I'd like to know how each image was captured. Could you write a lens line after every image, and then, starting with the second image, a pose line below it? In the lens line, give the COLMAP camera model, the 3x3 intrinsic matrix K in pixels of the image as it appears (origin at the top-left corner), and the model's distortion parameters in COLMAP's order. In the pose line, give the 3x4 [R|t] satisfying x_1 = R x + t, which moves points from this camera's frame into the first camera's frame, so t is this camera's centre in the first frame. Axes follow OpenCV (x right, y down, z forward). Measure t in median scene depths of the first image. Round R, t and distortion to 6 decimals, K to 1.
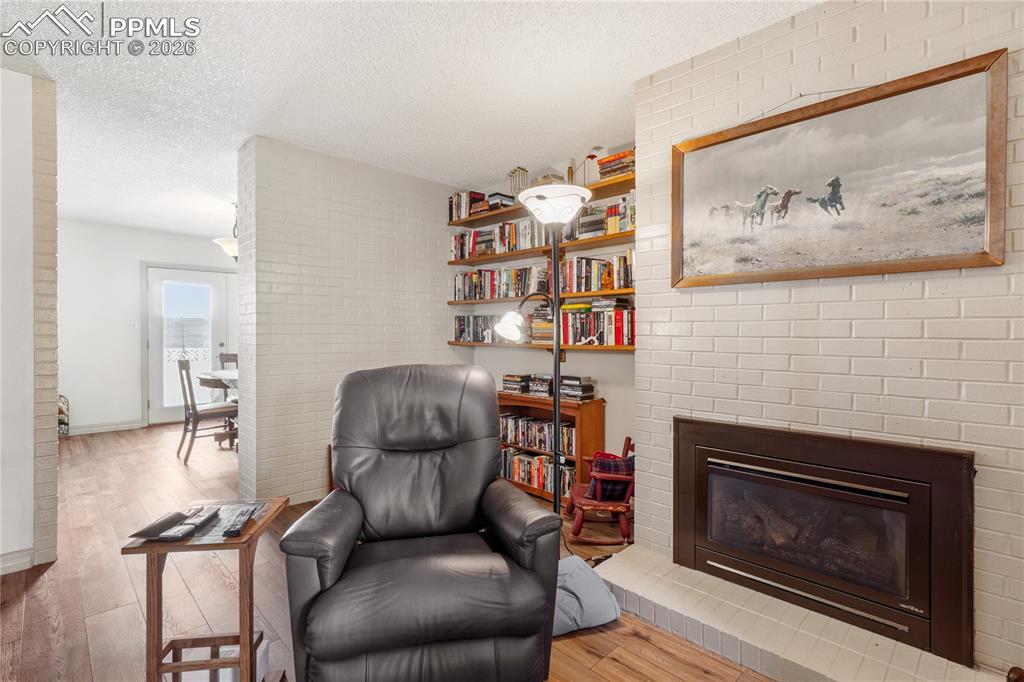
lens RADIAL K [[483.6, 0, 508.0], [0, 483.6, 339.0], [0, 0, 1]] dist [-0.000605, 0.000486]
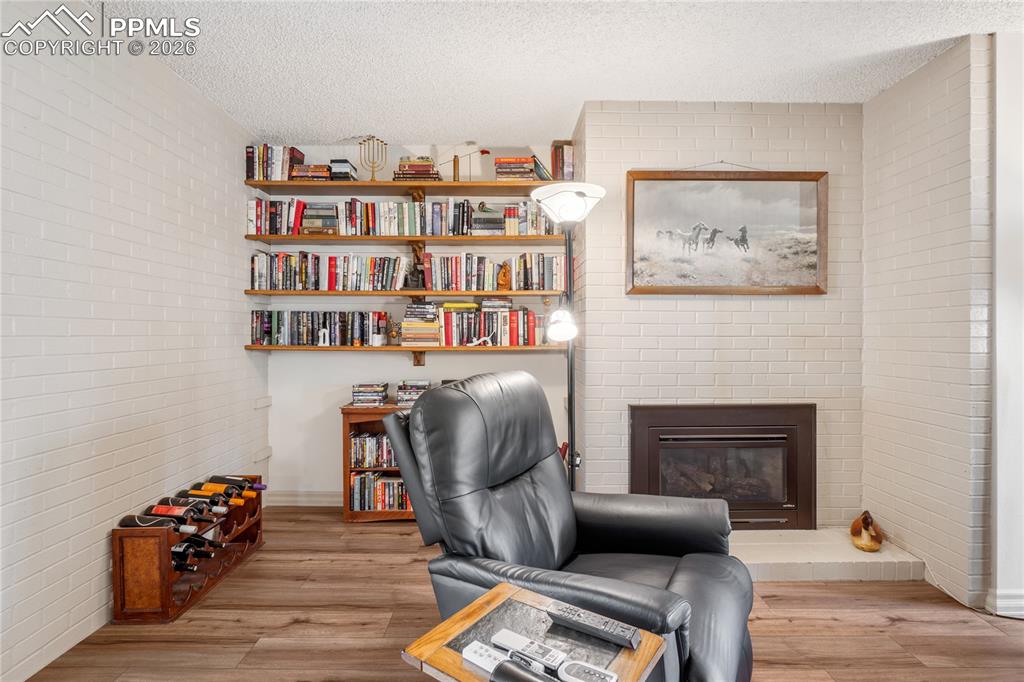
lens RADIAL K [[502.6, 0, 494.6], [0, 502.6, 339.2], [0, 0, 1]] dist [-0.002537, -0.000068]
pose [[0.693632, -0.005963, 0.720305, -0.532065], [0.010078, 0.999948, -0.001427, 0.000175], [-0.720259, 0.008249, 0.693656, 0.284707]]
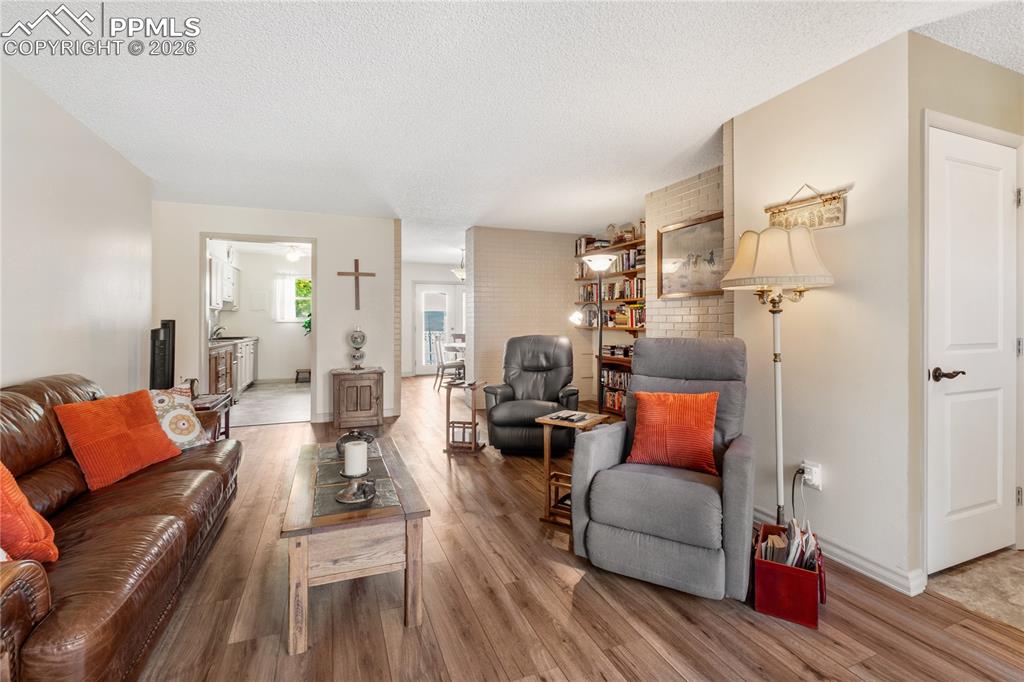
lens RADIAL K [[455.4, 0, 507.8], [0, 455.4, 324.4], [0, 0, 1]] dist [-0.000636, 0.000081]
pose [[0.923706, -0.000859, -0.383102, 0.351304], [-0.000805, 0.999991, -0.004184, 0.007804], [0.383102, 0.004173, 0.923697, -0.729040]]
